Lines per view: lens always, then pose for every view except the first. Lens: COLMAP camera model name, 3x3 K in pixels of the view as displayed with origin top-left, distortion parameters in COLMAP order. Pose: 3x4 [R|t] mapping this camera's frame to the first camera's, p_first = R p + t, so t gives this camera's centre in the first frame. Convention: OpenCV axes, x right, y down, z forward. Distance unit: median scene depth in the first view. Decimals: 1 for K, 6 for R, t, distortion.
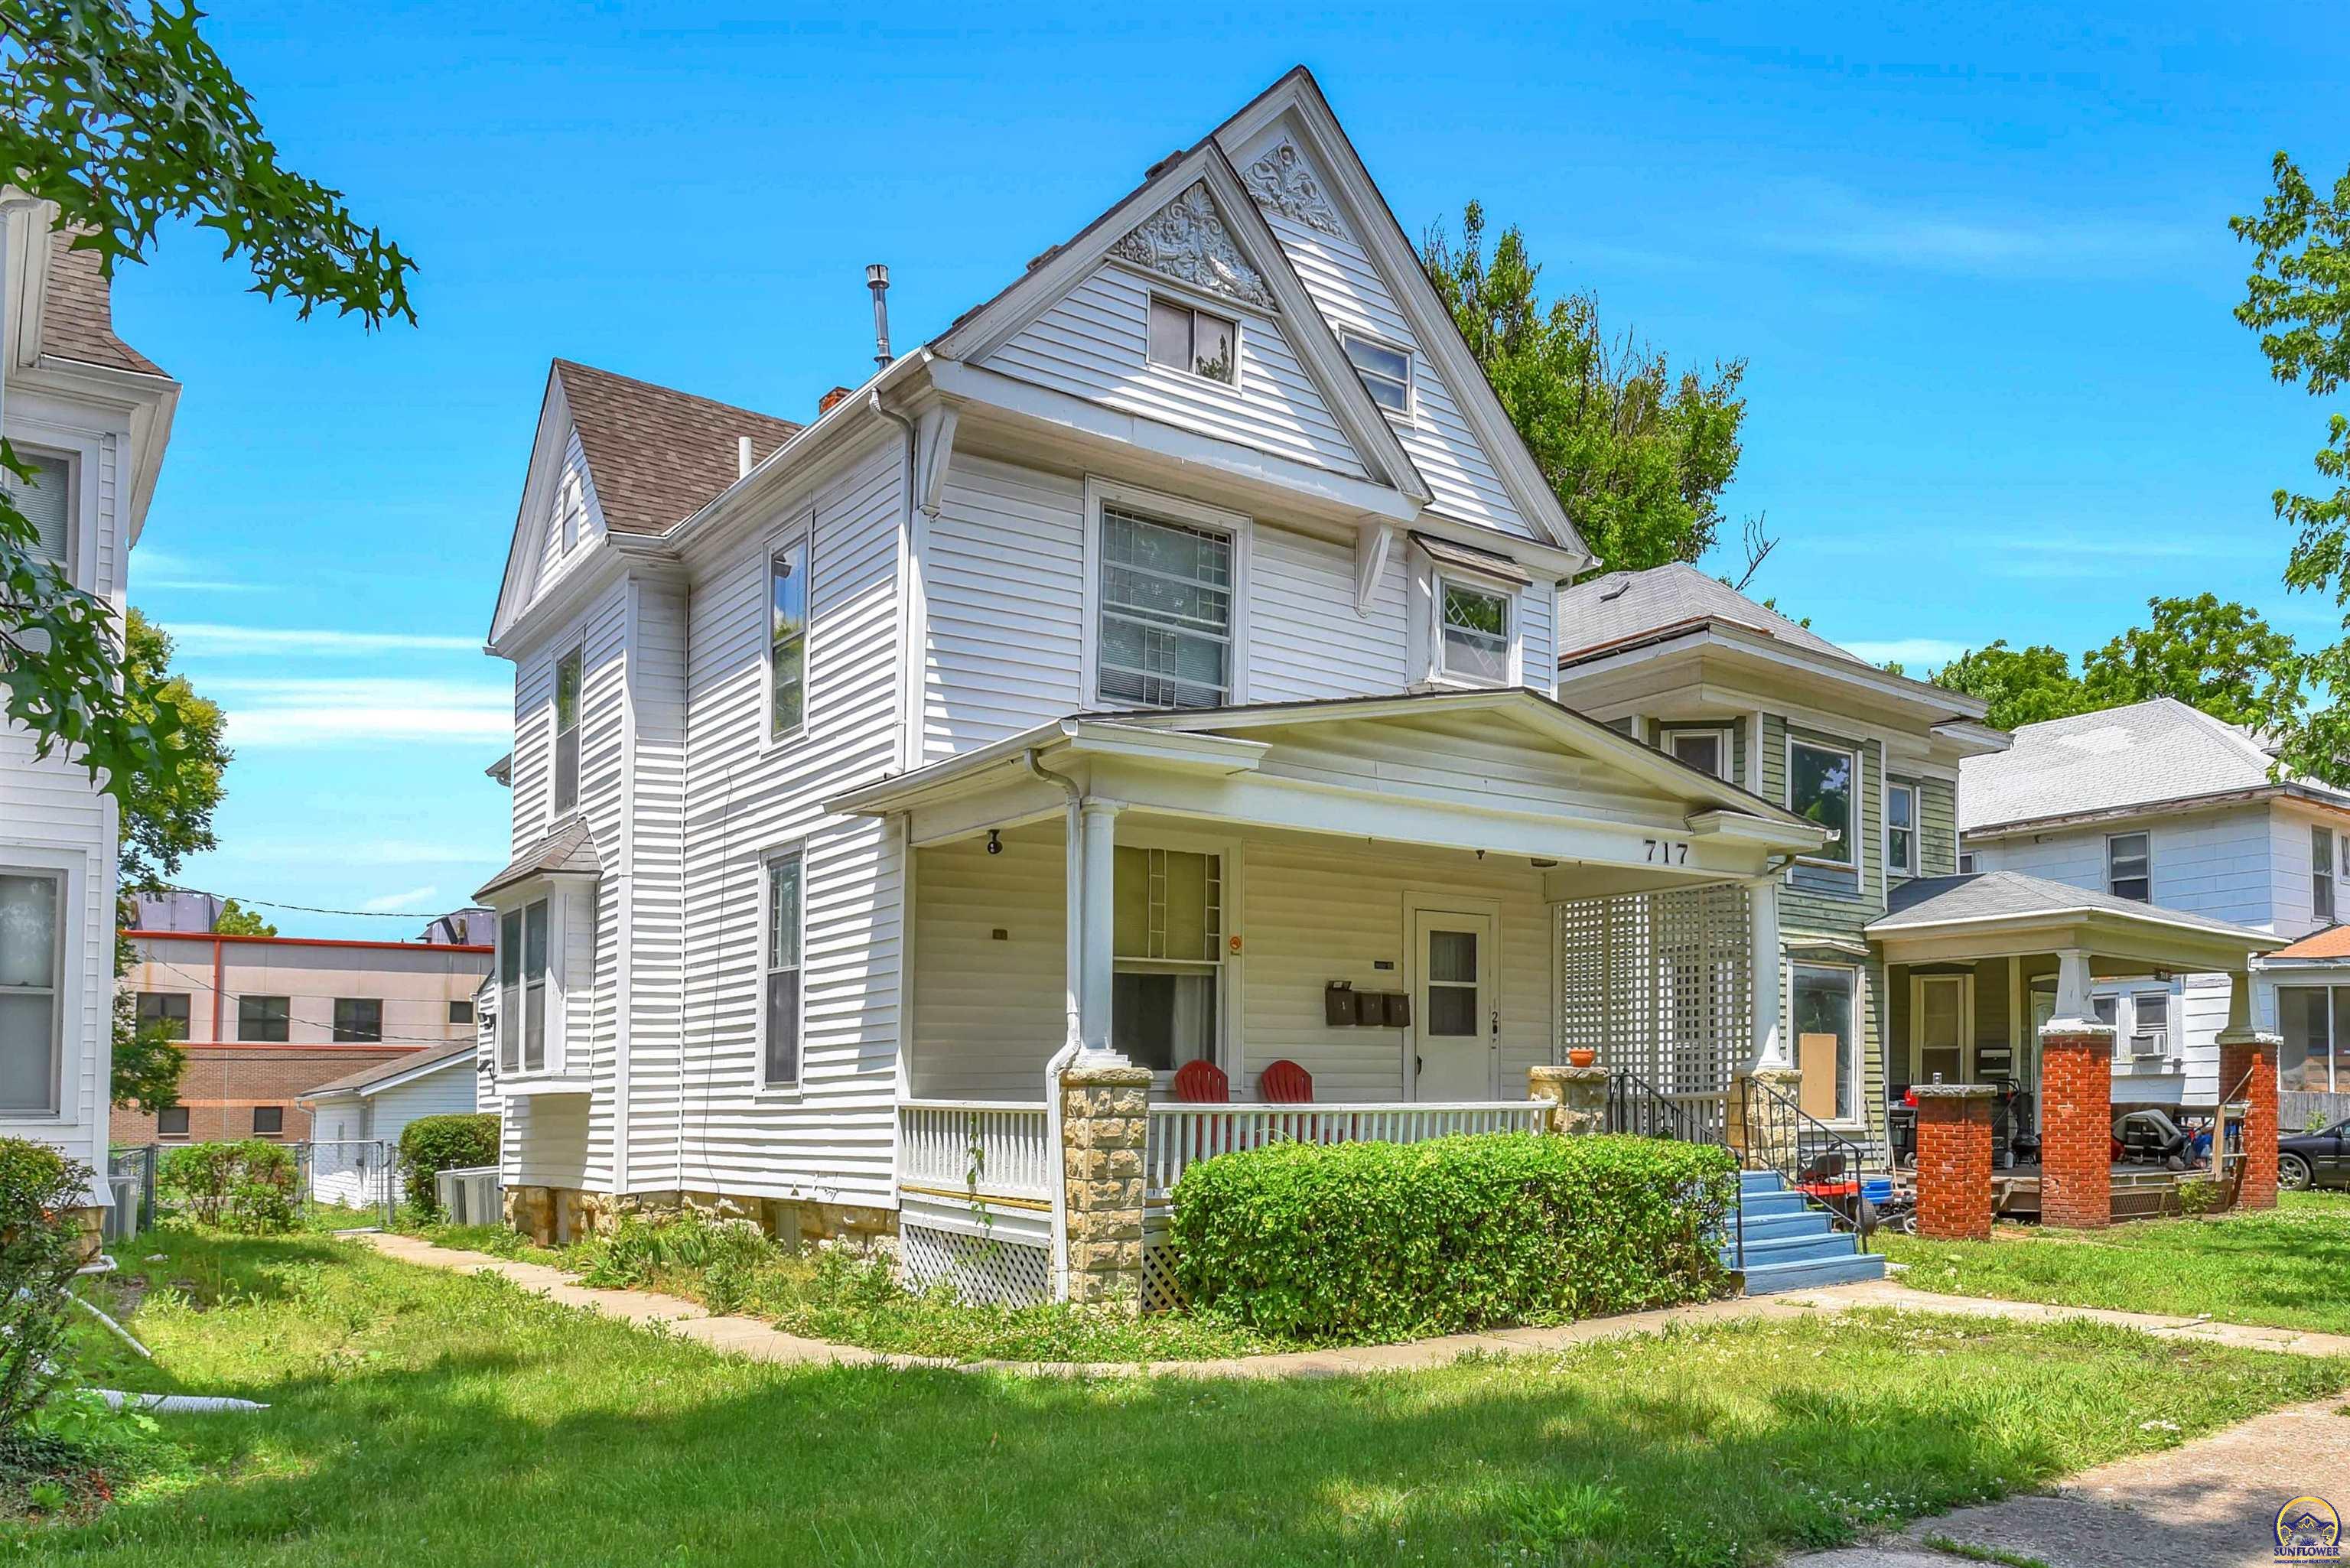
lens RADIAL K [[1626.0, 0, 1175.0], [0, 1626.0, 784.0], [0, 0, 1]] dist [-0.008404, 0.000400]
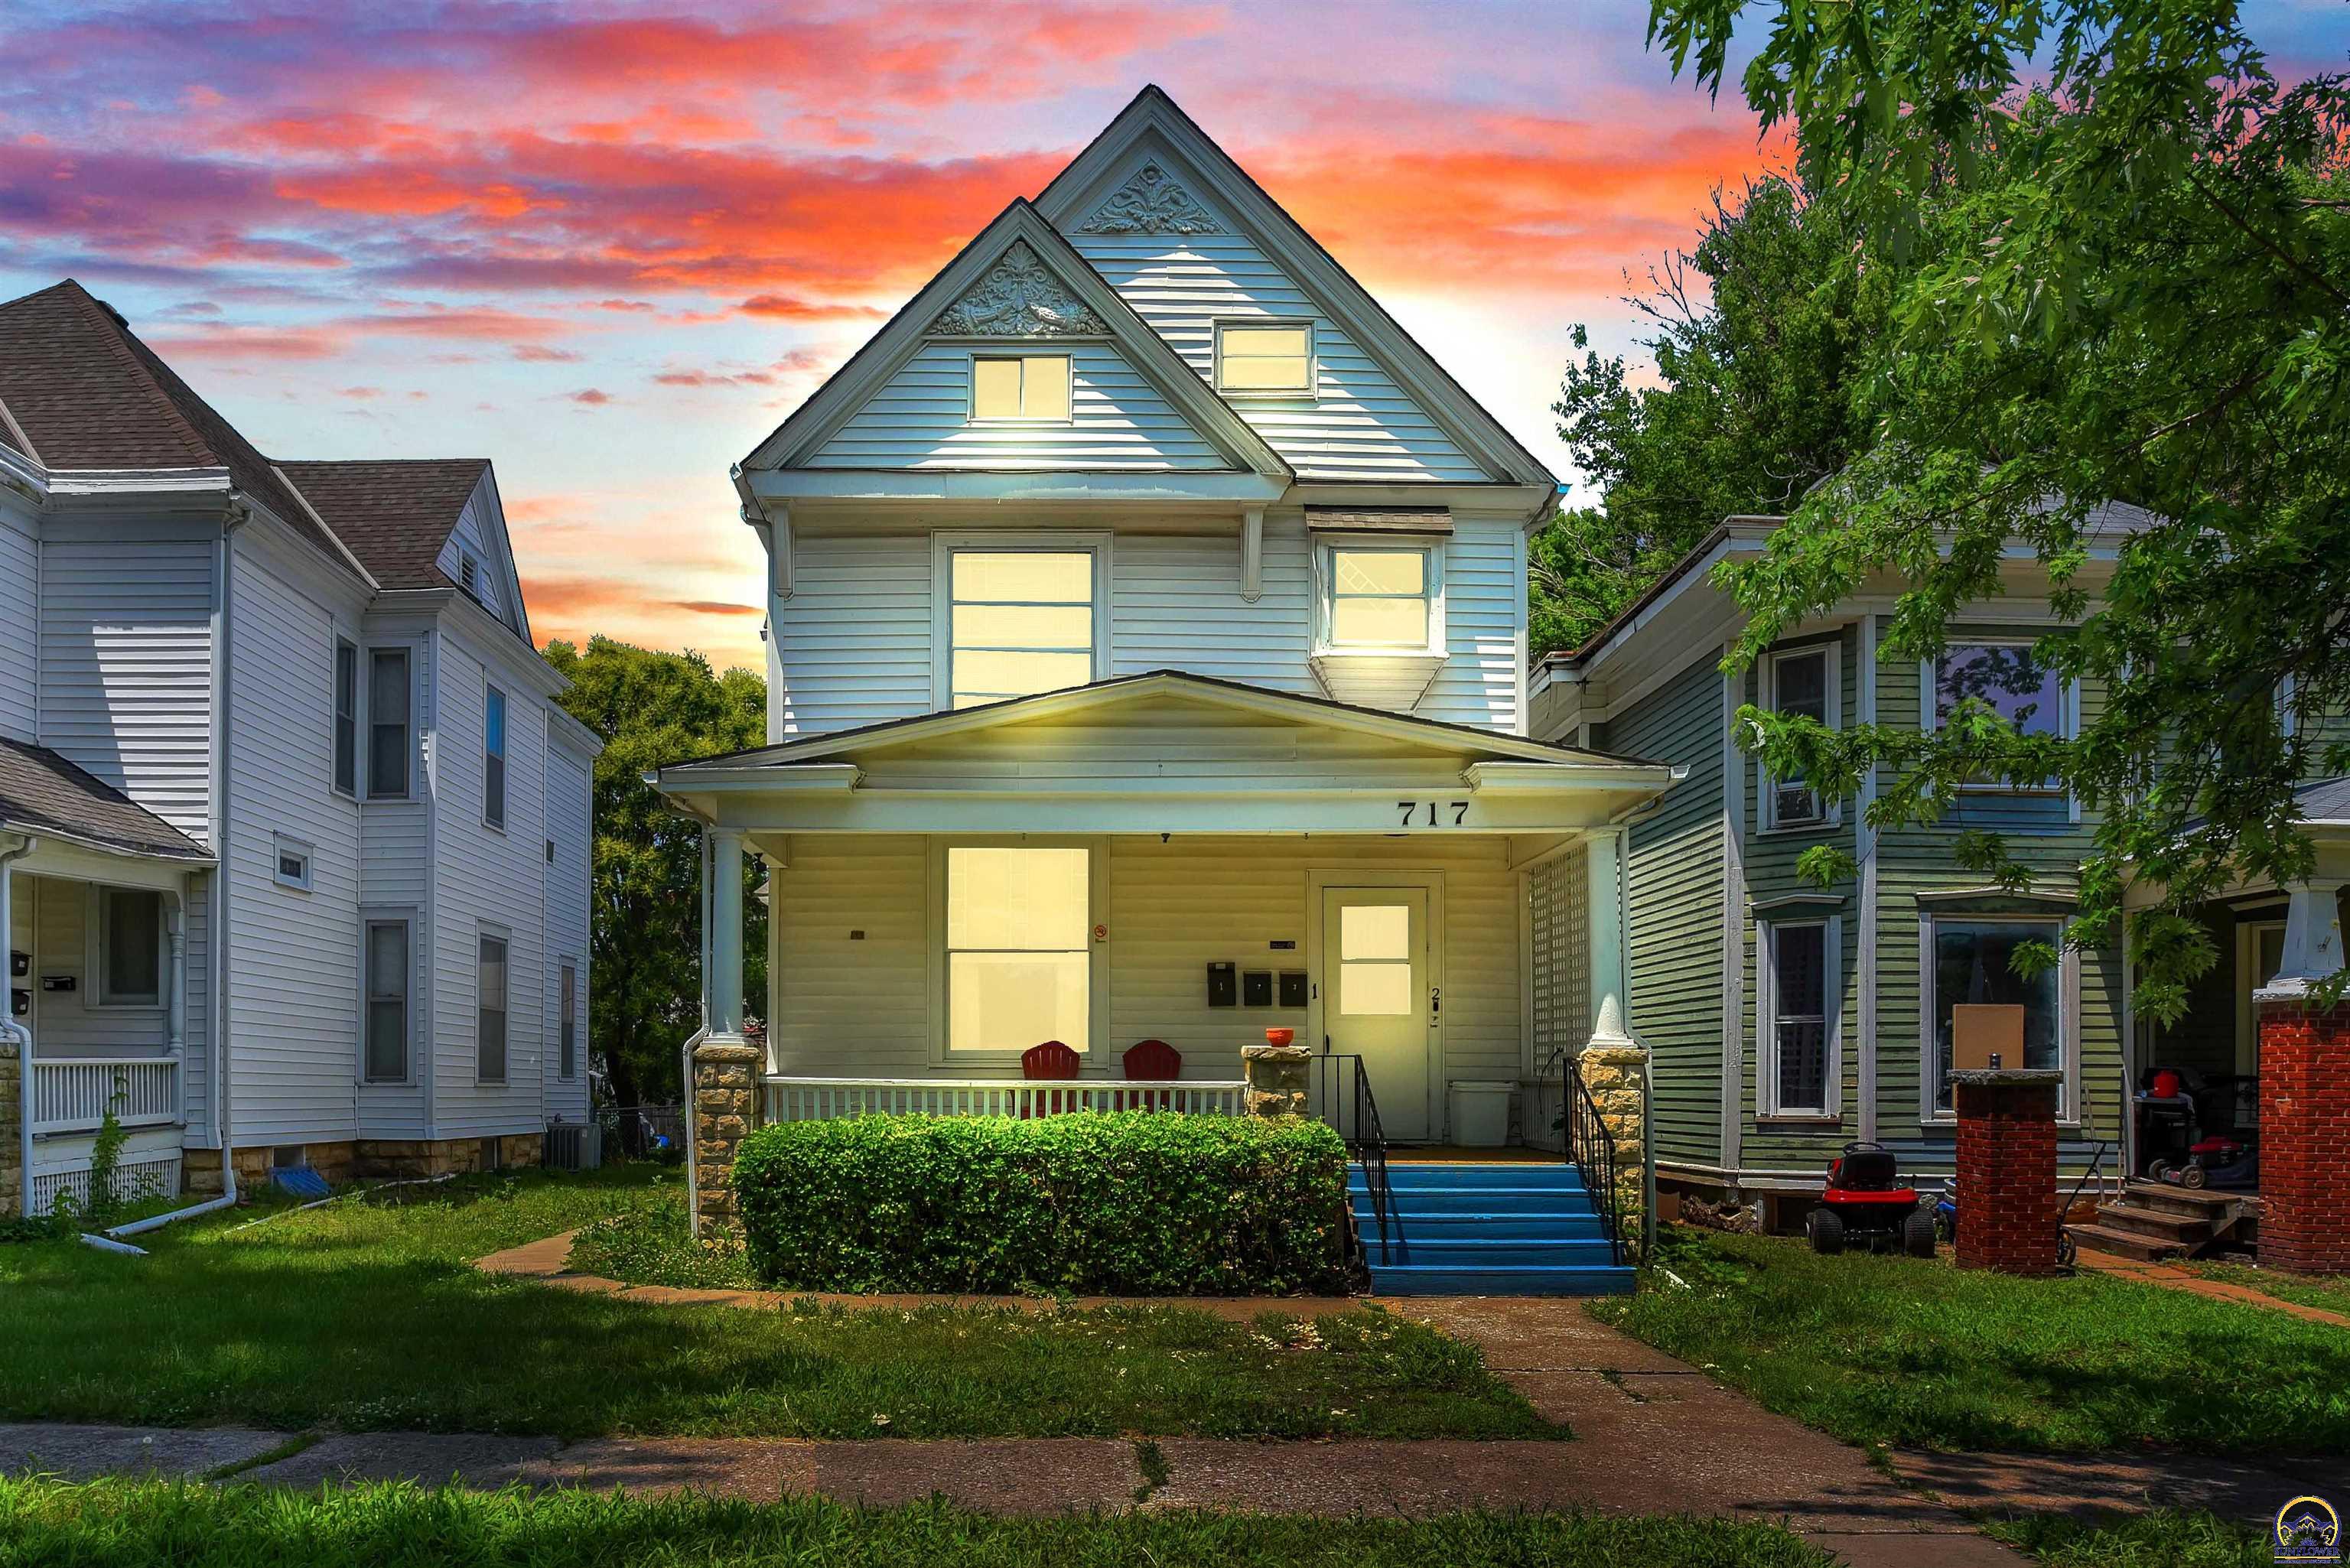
lens RADIAL K [[1580.4, 0, 1175.0], [0, 1580.4, 784.0], [0, 0, 1]] dist [-0.006227, -0.003899]
pose [[0.802505, -0.097538, -0.588619, 0.772025], [0.102812, 0.994396, -0.024608, 0.034885], [0.587721, -0.040769, 0.808036, 0.206572]]
